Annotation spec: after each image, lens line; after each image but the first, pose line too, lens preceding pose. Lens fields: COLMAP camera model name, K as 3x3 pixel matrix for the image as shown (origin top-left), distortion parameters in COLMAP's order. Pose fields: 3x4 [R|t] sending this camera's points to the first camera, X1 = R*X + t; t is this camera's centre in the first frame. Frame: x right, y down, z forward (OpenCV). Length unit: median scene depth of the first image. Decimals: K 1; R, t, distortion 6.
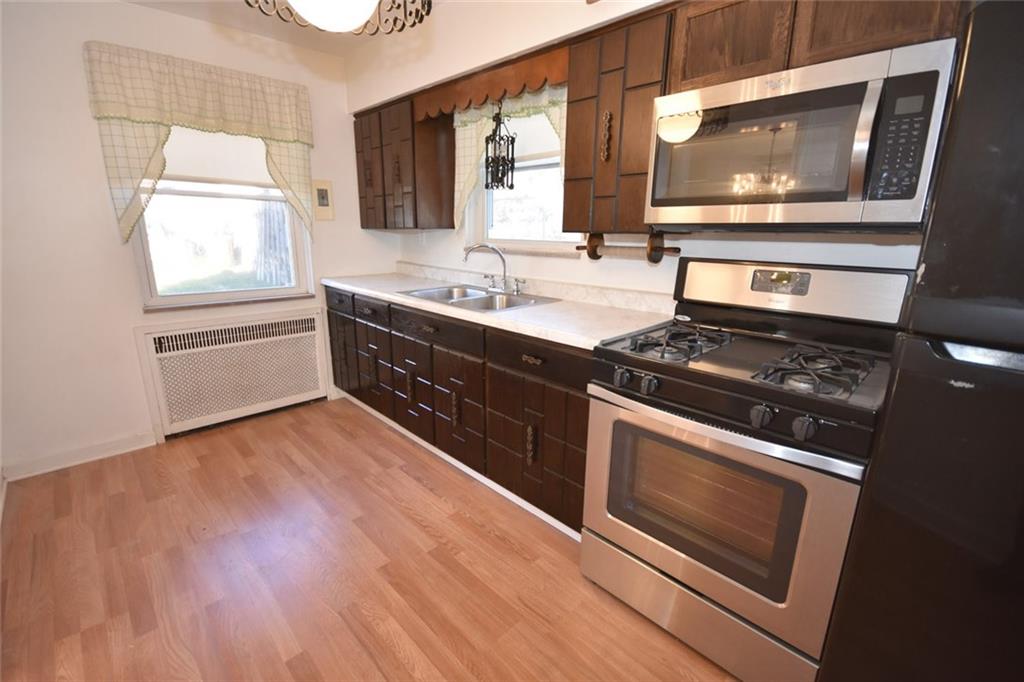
lens RADIAL K [[445.2, 0, 510.8], [0, 445.2, 335.9], [0, 0, 1]] dist [0.000811, 0.000087]
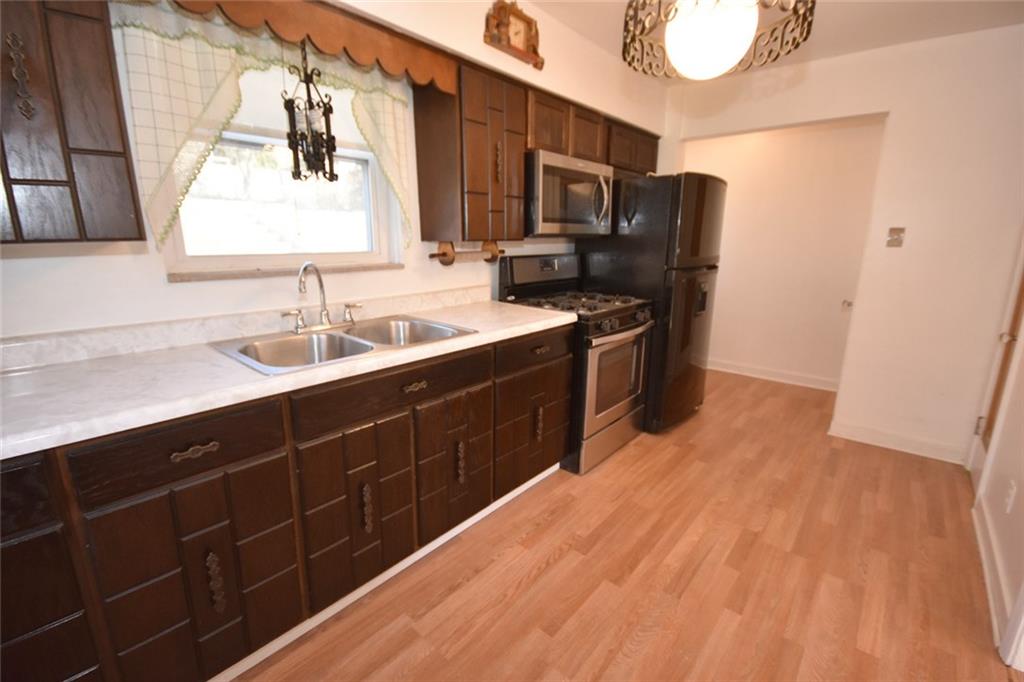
lens RADIAL K [[449.3, 0, 512.0], [0, 449.3, 341.0], [0, 0, 1]] dist [0.001341, 0.000199]
pose [[-0.076347, -0.240485, 0.967646, -0.880466], [0.231995, 0.939559, 0.251809, -0.229669], [-0.969716, 0.243714, -0.015942, 0.882194]]
